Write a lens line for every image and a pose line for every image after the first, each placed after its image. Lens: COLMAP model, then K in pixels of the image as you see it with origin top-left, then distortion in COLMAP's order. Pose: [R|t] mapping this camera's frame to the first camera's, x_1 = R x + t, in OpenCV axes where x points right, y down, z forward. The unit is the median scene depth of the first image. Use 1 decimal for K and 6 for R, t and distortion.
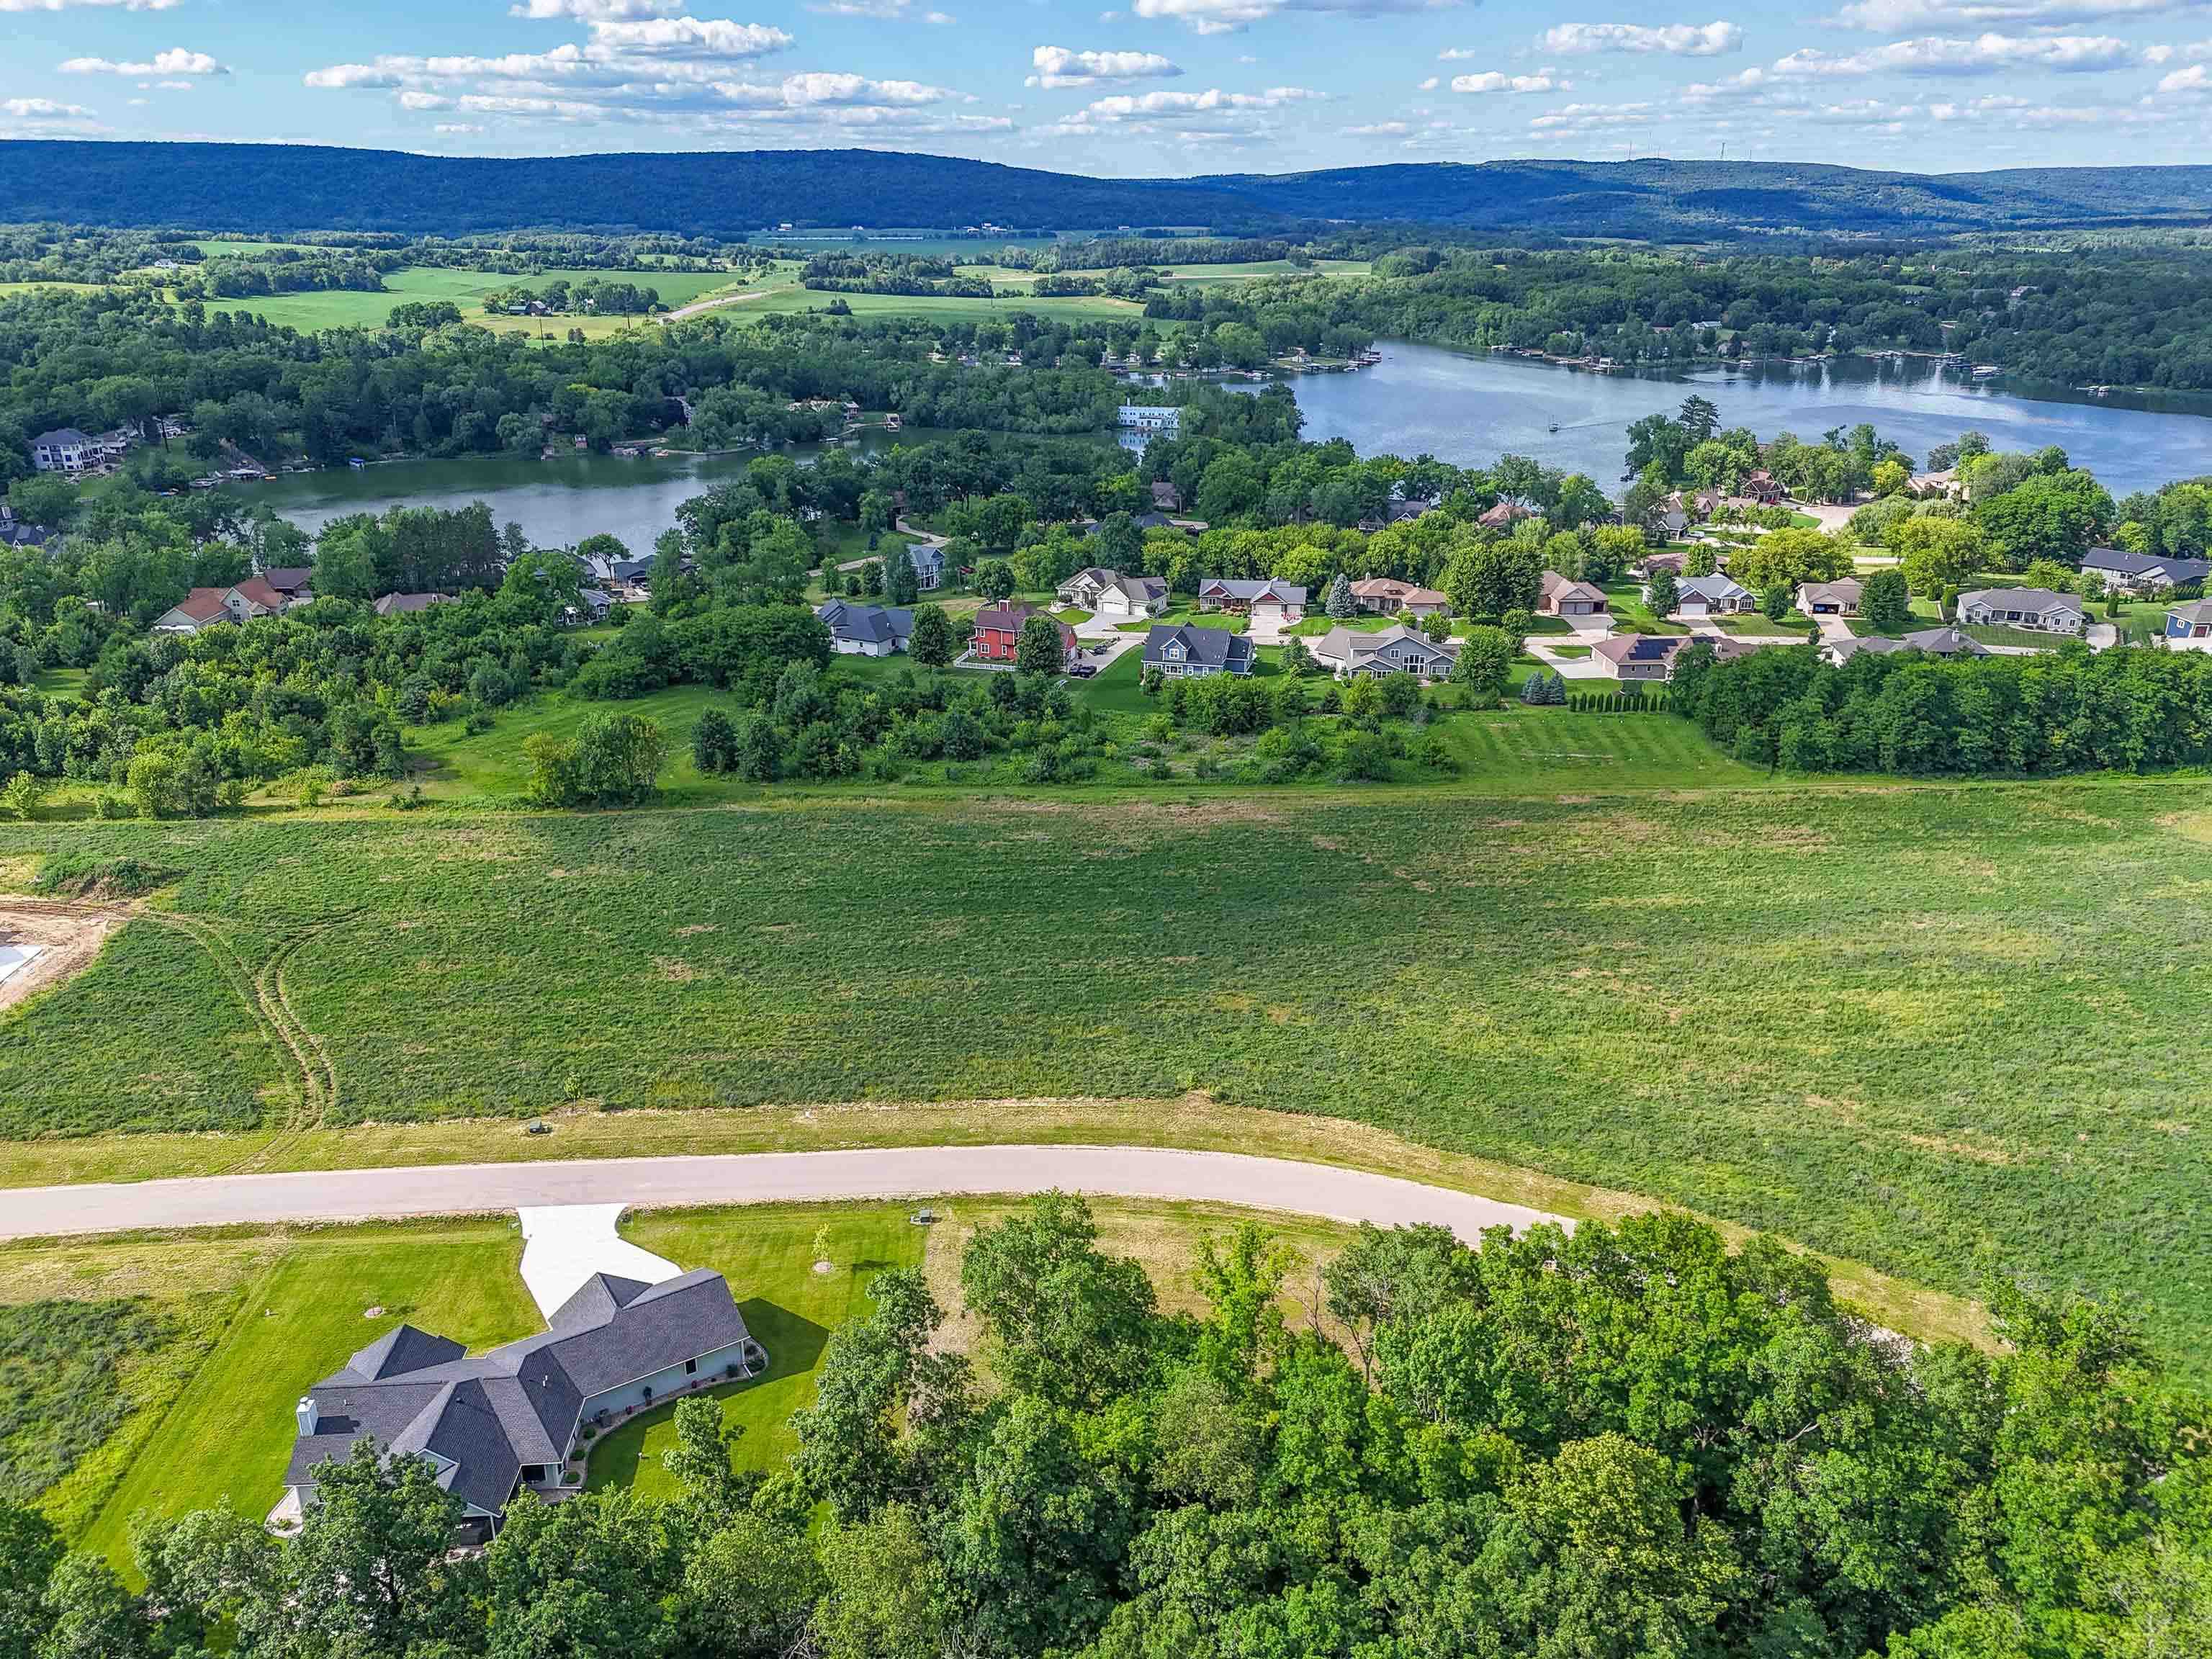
lens RADIAL K [[1624.8, 0, 1114.5], [0, 1624.8, 828.9], [0, 0, 1]] dist [0.068538, -0.059466]
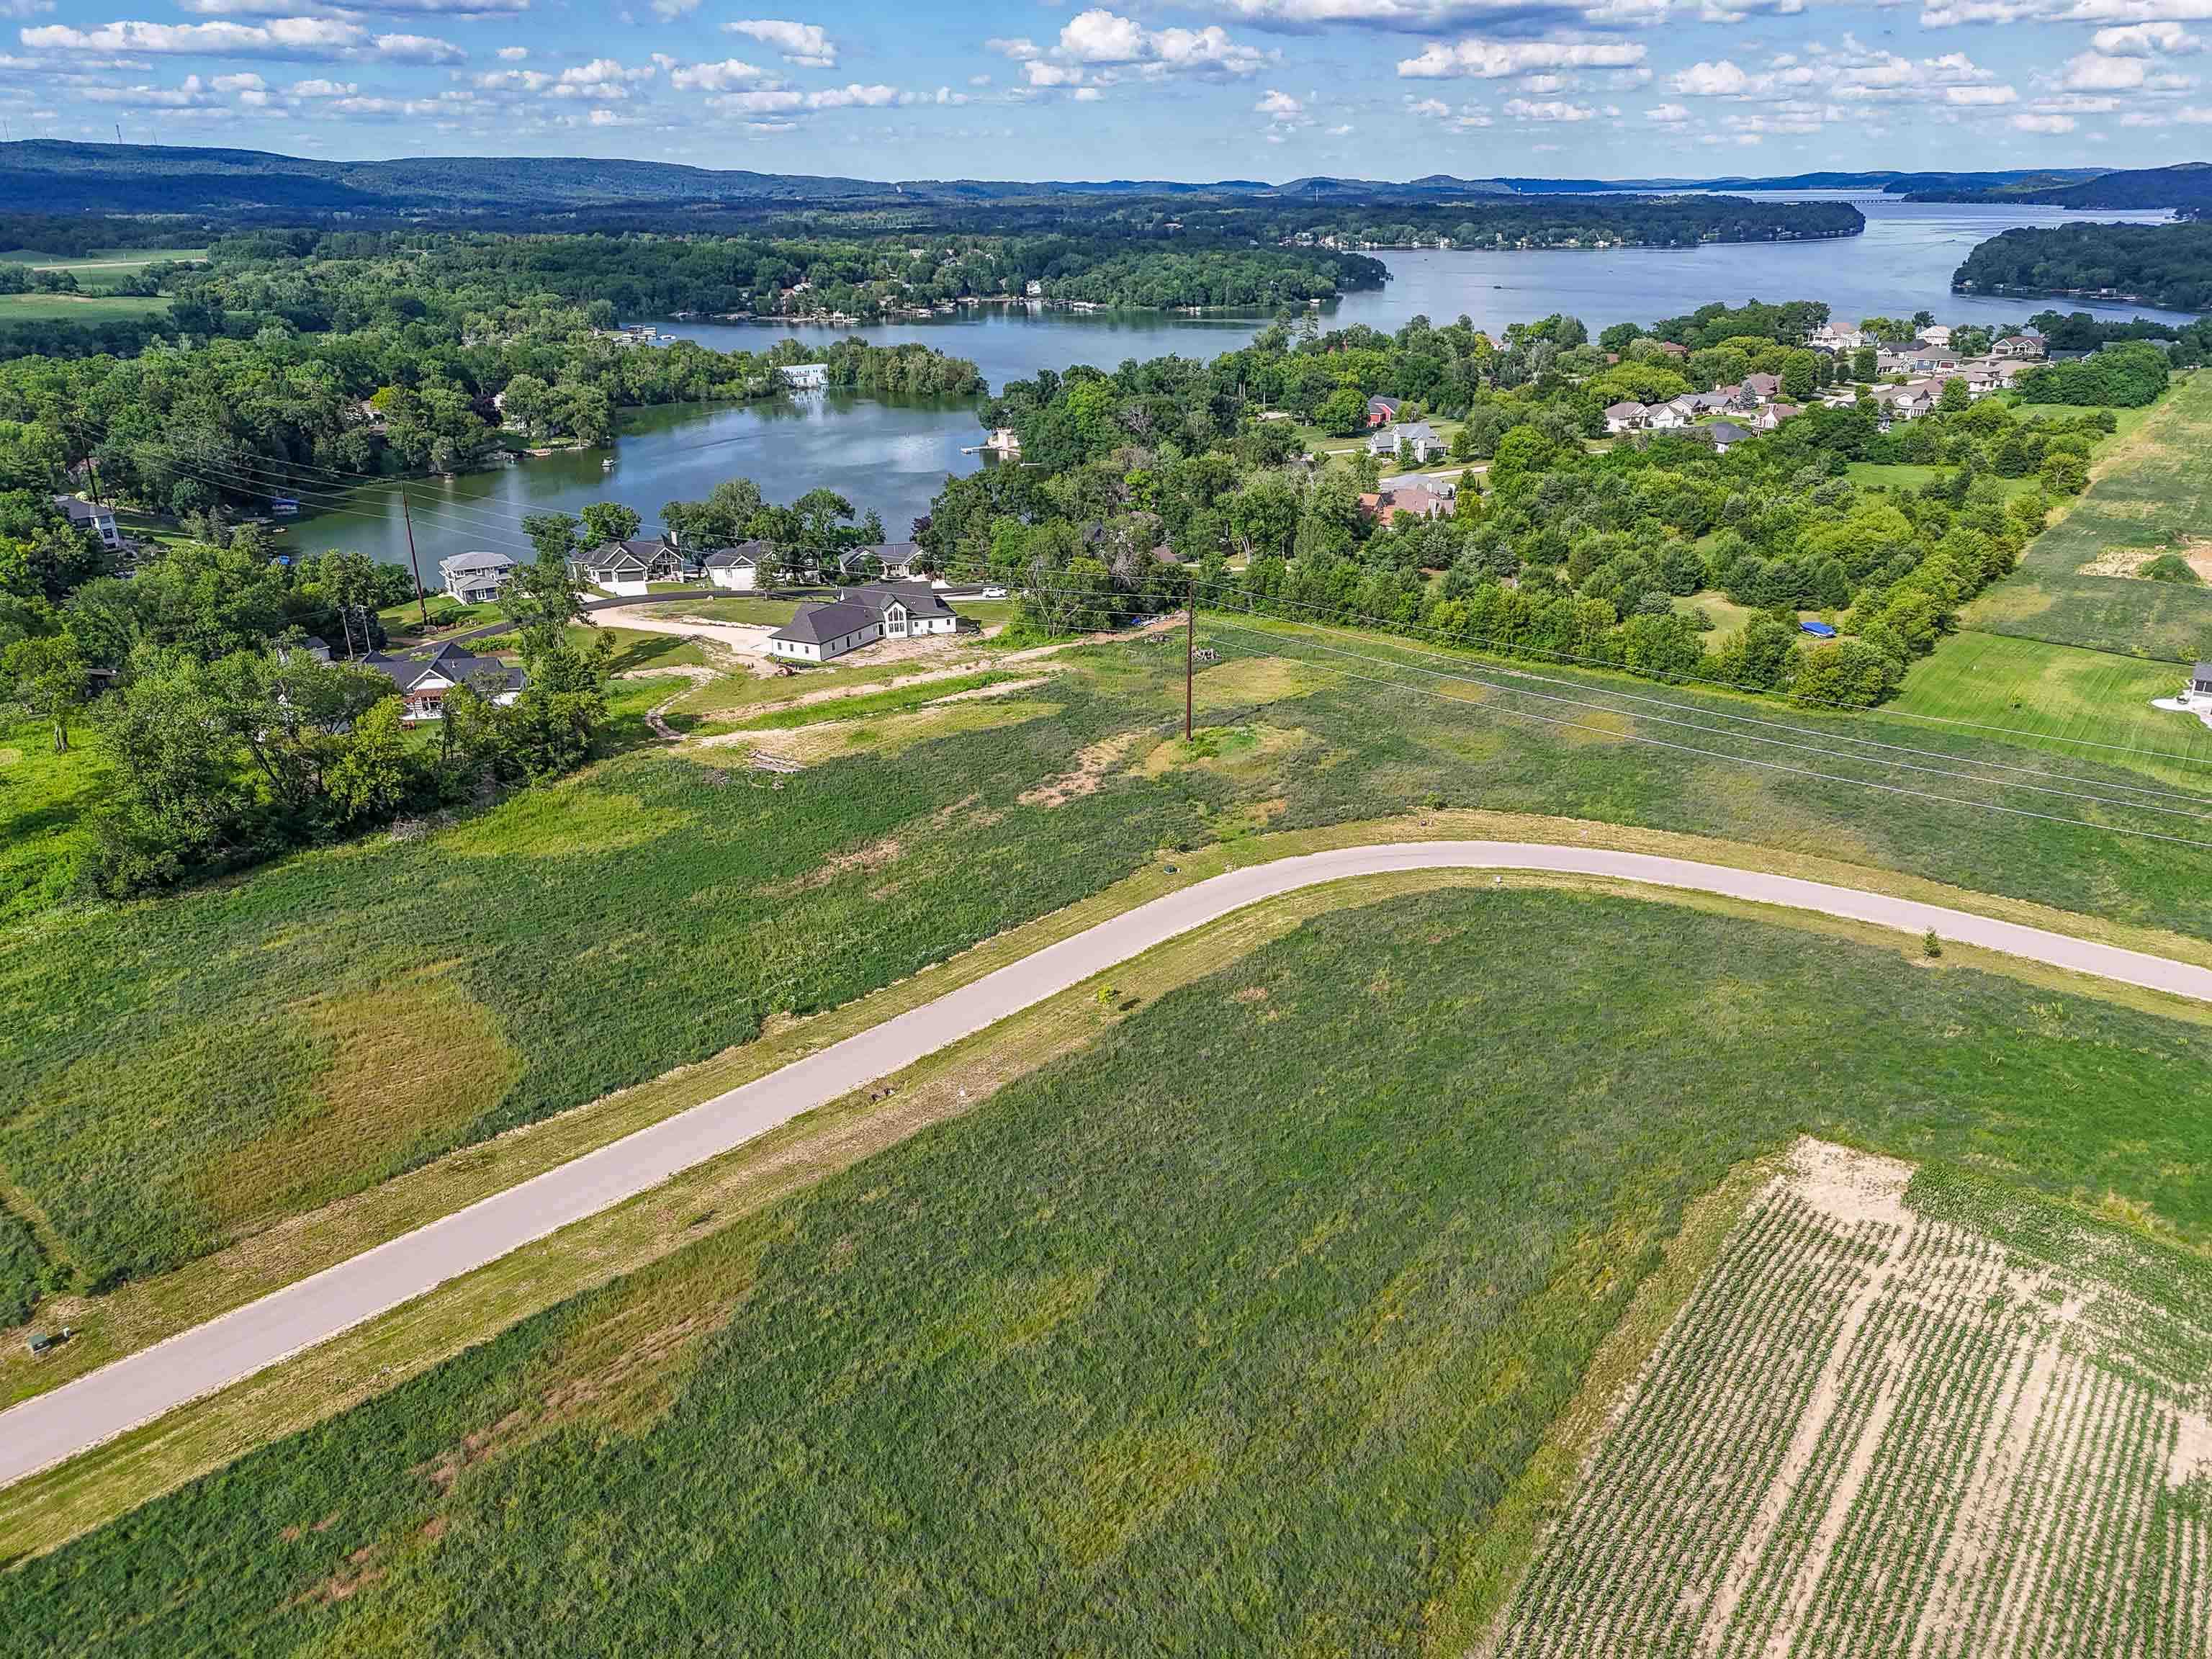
lens RADIAL K [[1624.8, 0, 1113.3], [0, 1624.8, 840.0], [0, 0, 1]] dist [0.068538, -0.059466]
pose [[0.623432, -0.295756, 0.723782, -0.734402], [0.287855, 0.947499, 0.139228, -0.062946], [-0.726960, 0.121545, 0.675837, 0.195256]]
